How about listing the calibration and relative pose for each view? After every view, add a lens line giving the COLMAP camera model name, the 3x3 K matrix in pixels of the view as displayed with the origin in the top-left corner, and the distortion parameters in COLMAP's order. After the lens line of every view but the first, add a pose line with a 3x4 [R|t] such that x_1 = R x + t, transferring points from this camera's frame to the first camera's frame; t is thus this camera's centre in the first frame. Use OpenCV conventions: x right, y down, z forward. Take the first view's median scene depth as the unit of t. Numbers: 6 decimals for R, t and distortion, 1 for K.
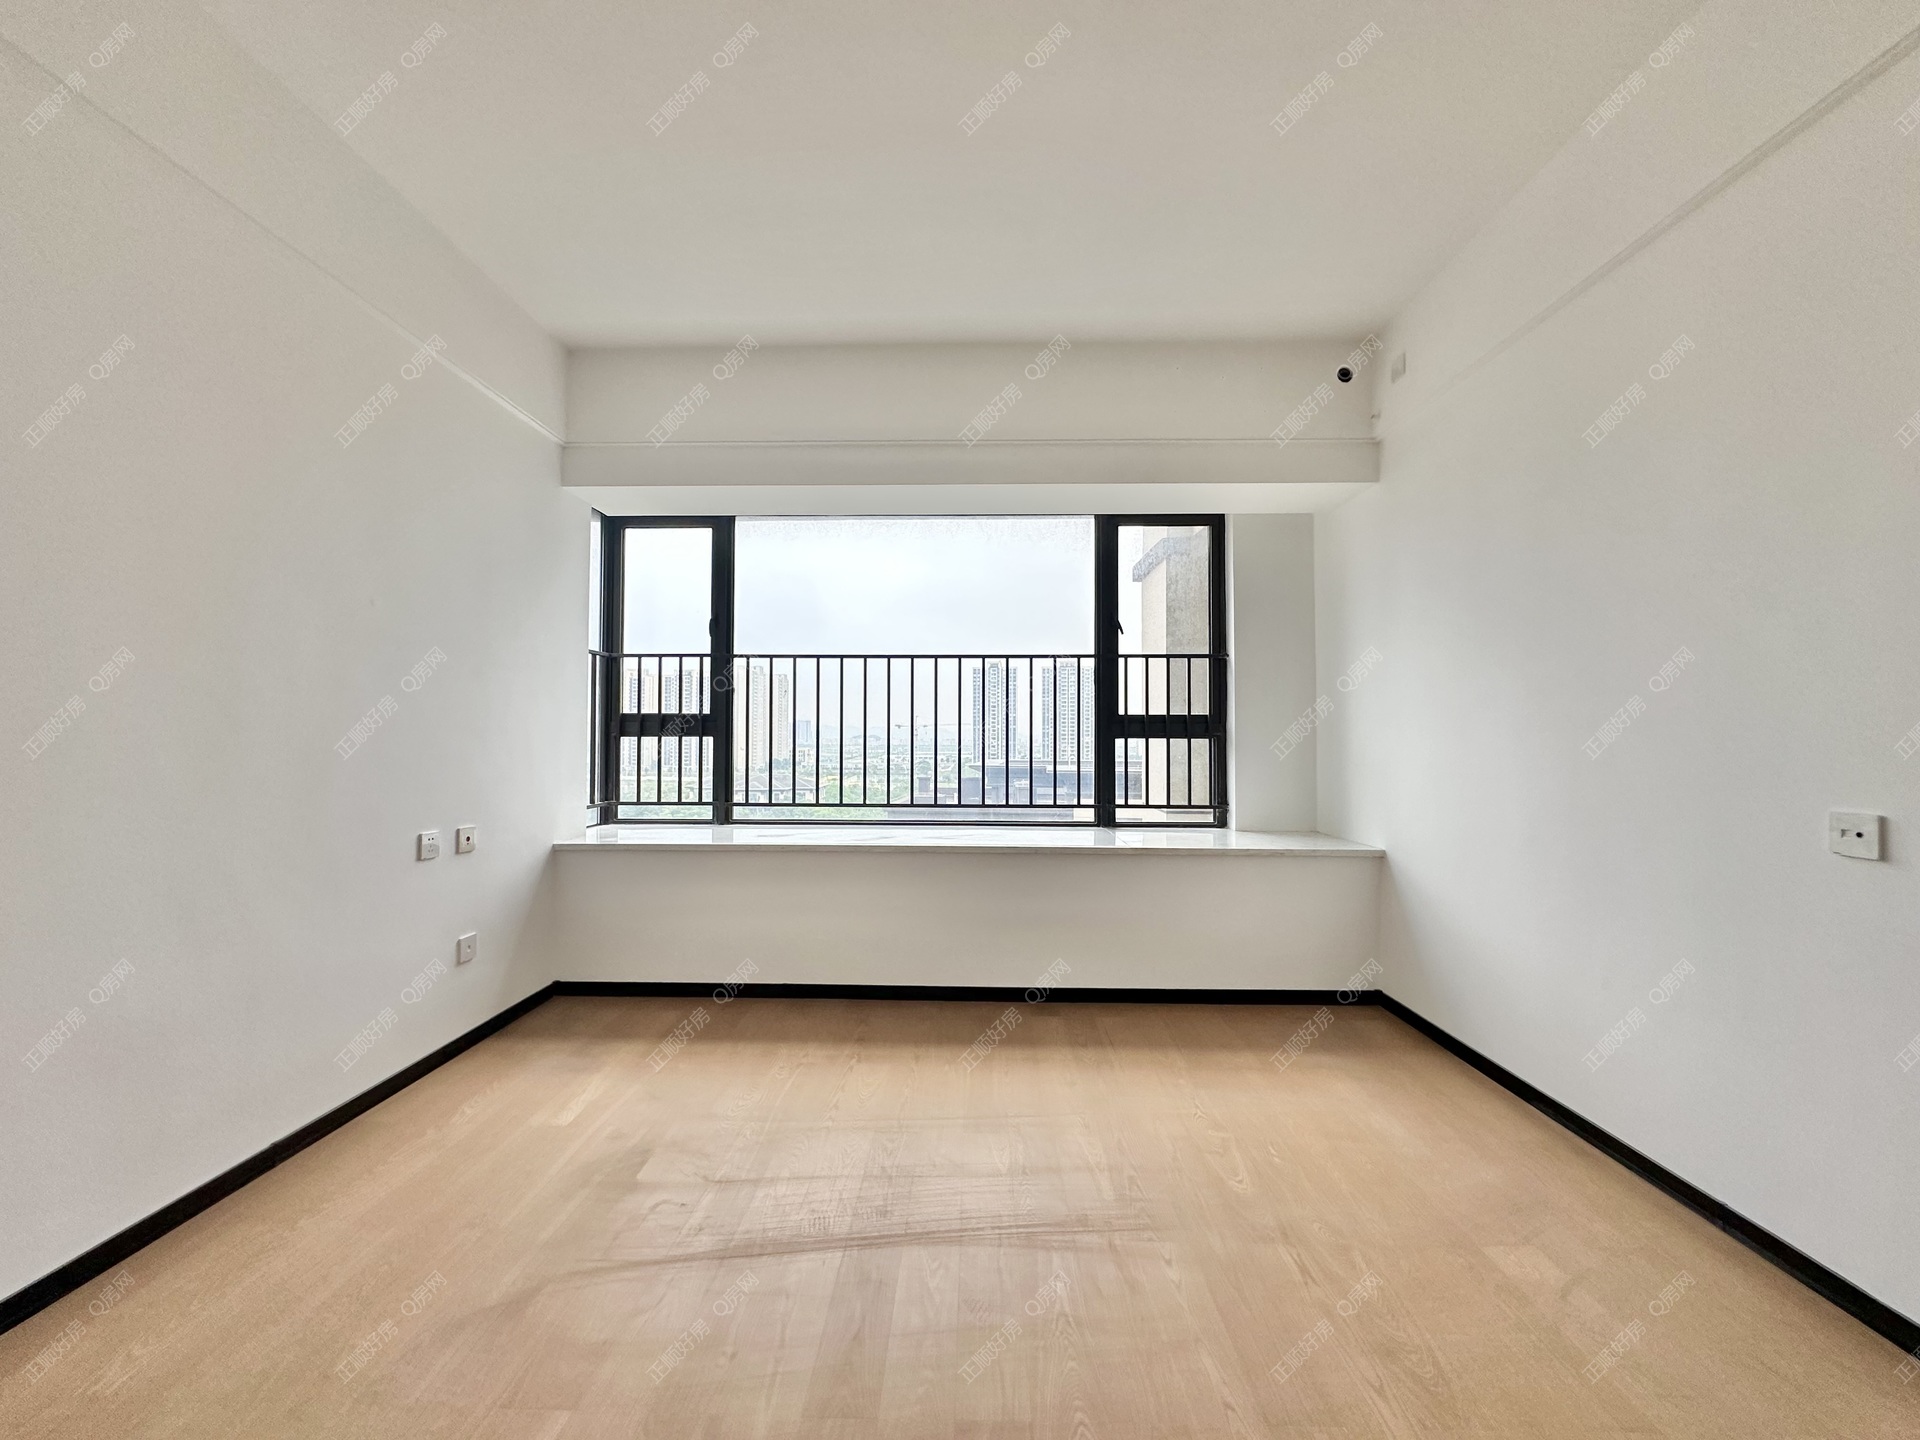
lens RADIAL K [[784.4, 0, 898.9], [0, 784.4, 739.9], [0, 0, 1]] dist [-0.024391, -0.000754]
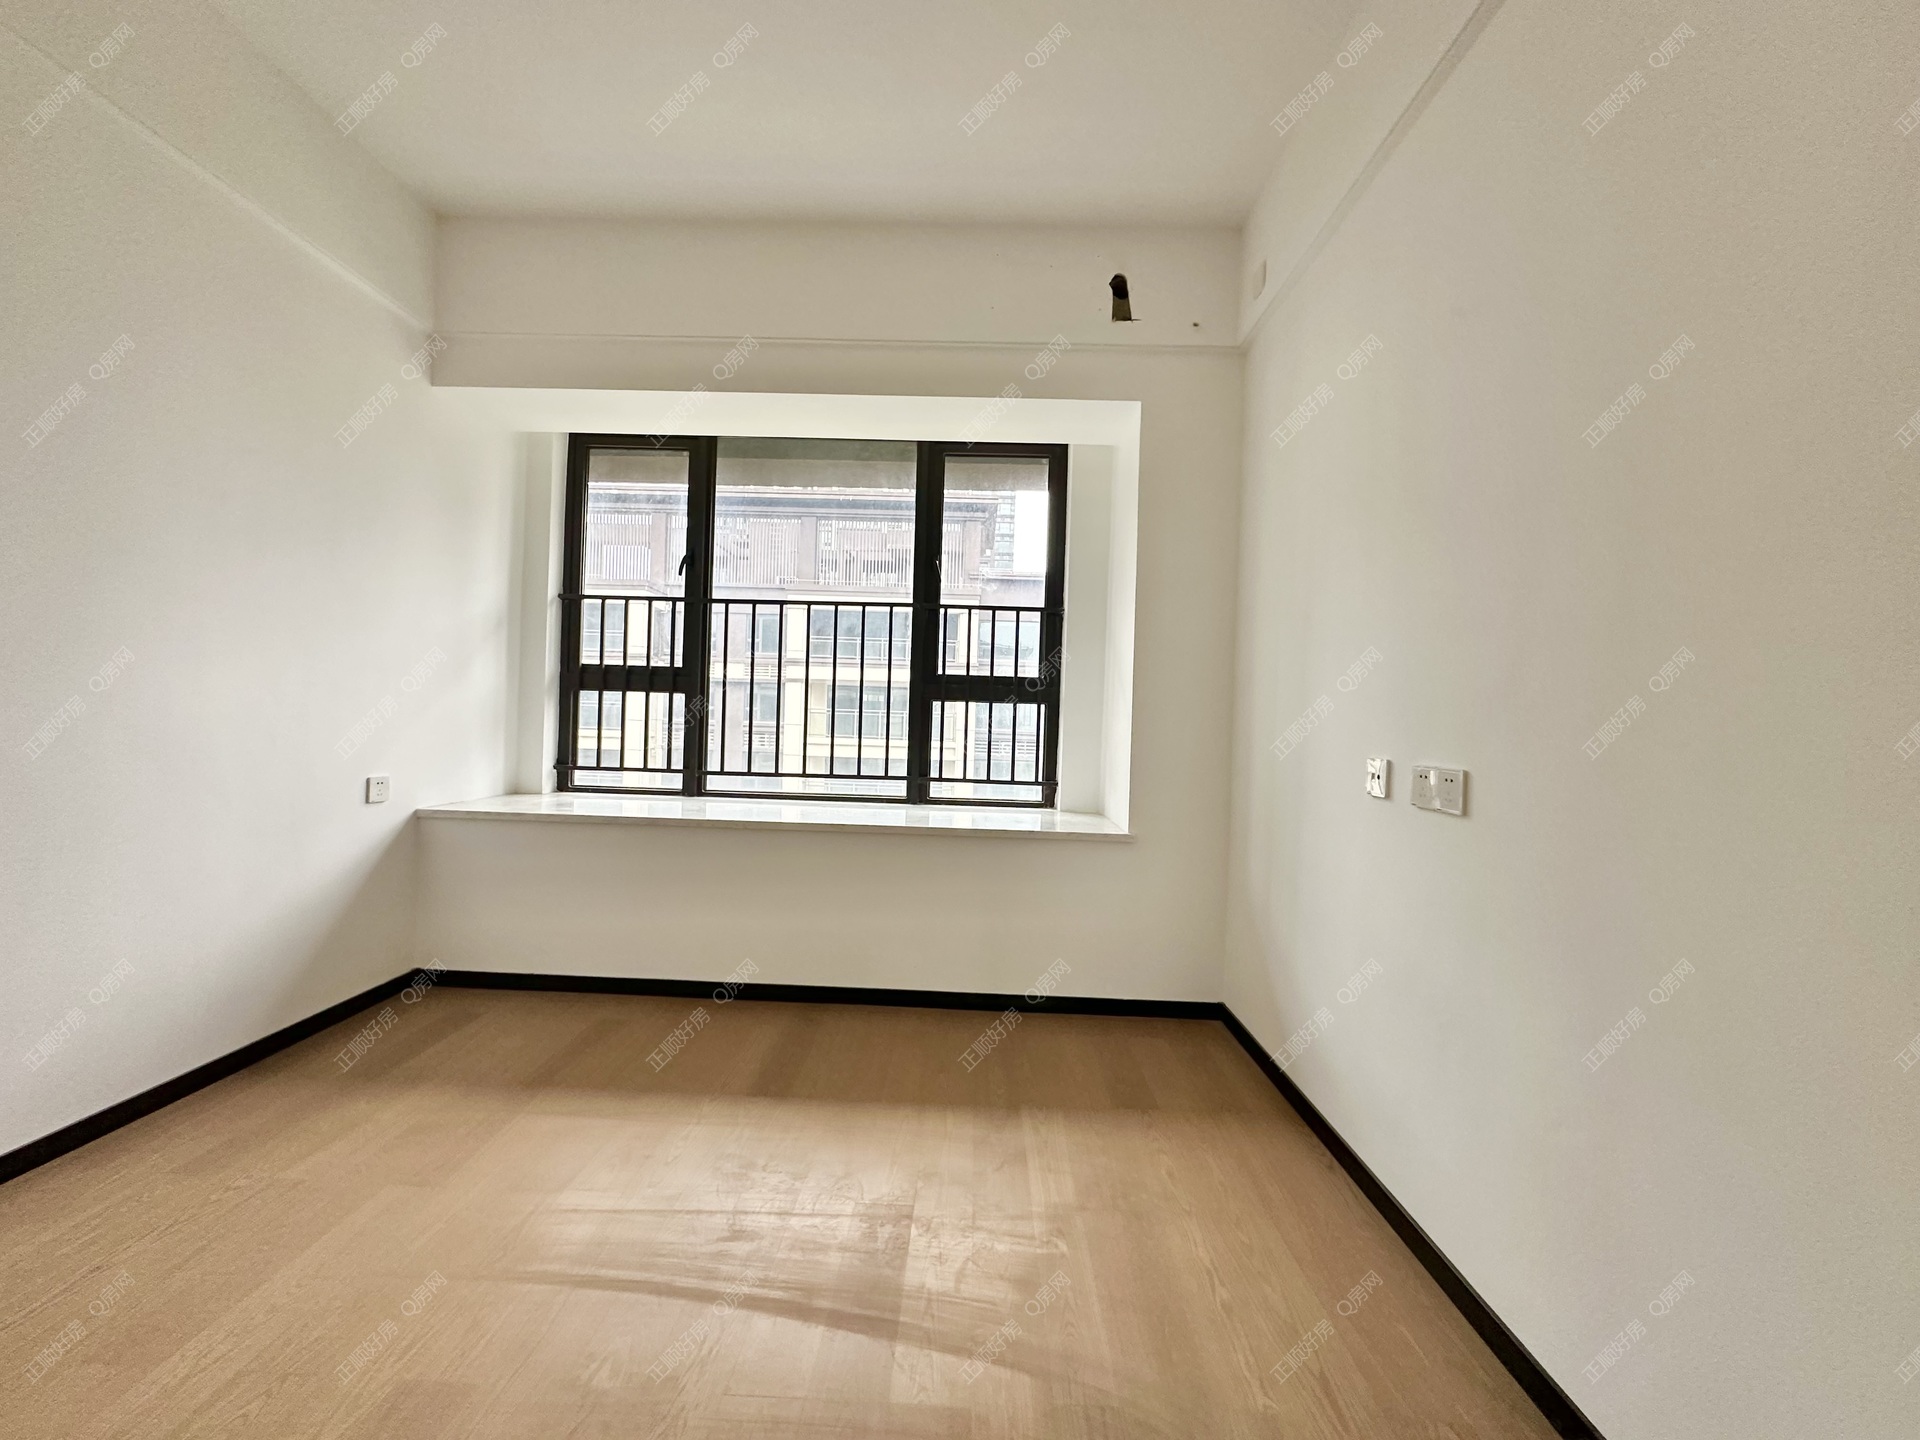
lens RADIAL K [[912.1, 0, 947.0], [0, 912.1, 709.0], [0, 0, 1]] dist [0.003558, -0.000016]
pose [[0.999609, 0.027272, -0.006181, 0.295284], [-0.027241, 0.999616, 0.005083, 0.000951], [0.006317, -0.004913, 0.999968, -0.011567]]
